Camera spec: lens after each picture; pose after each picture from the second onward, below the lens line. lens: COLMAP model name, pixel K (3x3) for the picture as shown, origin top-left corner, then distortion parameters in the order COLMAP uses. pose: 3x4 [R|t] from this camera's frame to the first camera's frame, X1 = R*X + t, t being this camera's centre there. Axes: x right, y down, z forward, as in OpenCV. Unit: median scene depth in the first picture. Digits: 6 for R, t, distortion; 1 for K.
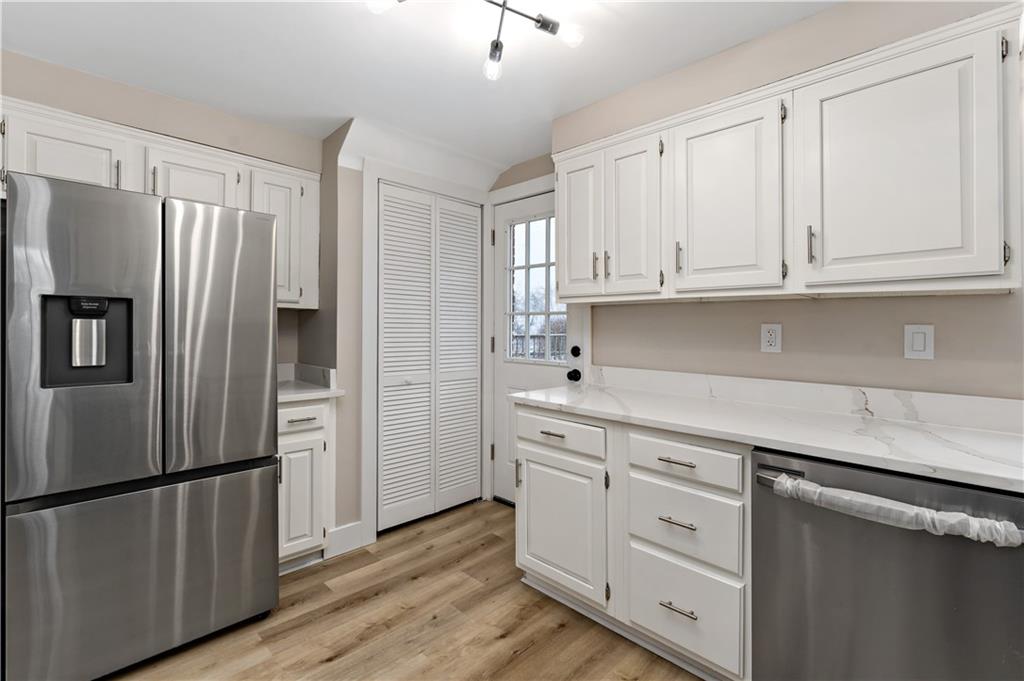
lens RADIAL K [[458.0, 0, 528.6], [0, 458.0, 332.4], [0, 0, 1]] dist [0.003181, -0.002958]
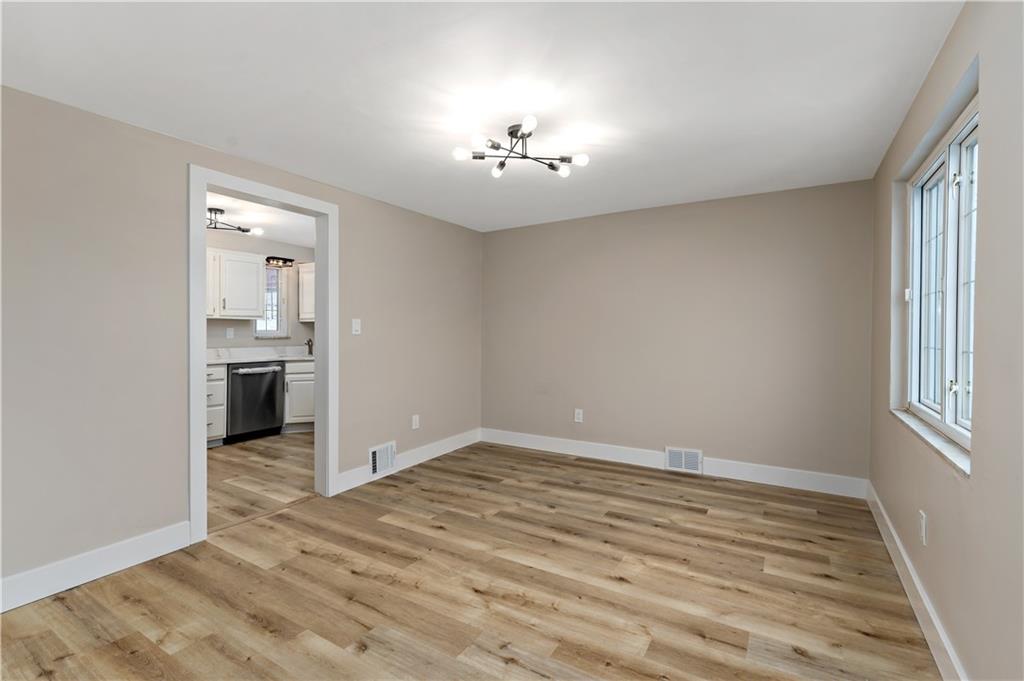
lens RADIAL K [[458.0, 0, 501.9], [0, 458.0, 326.9], [0, 0, 1]] dist [0.003181, -0.002958]
pose [[-0.186142, 0.001085, 0.982522, -2.342368], [0.010980, 0.999939, 0.000975, -0.004292], [-0.982461, 0.010969, -0.186143, -0.262650]]
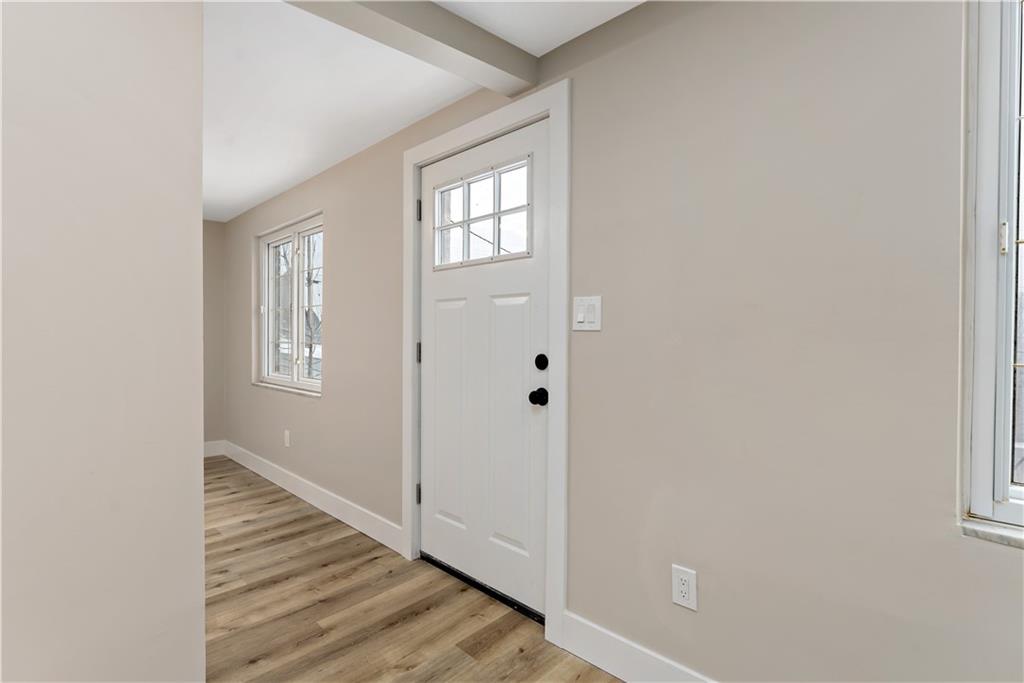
lens RADIAL K [[507.3, 0, 518.5], [0, 507.3, 339.5], [0, 0, 1]] dist [0.001285, 0.000431]
pose [[-0.999532, -0.007378, 0.029680, -2.509429], [-0.006678, 0.999699, 0.023595, -0.009014], [-0.029845, 0.023386, -0.999281, 0.613782]]
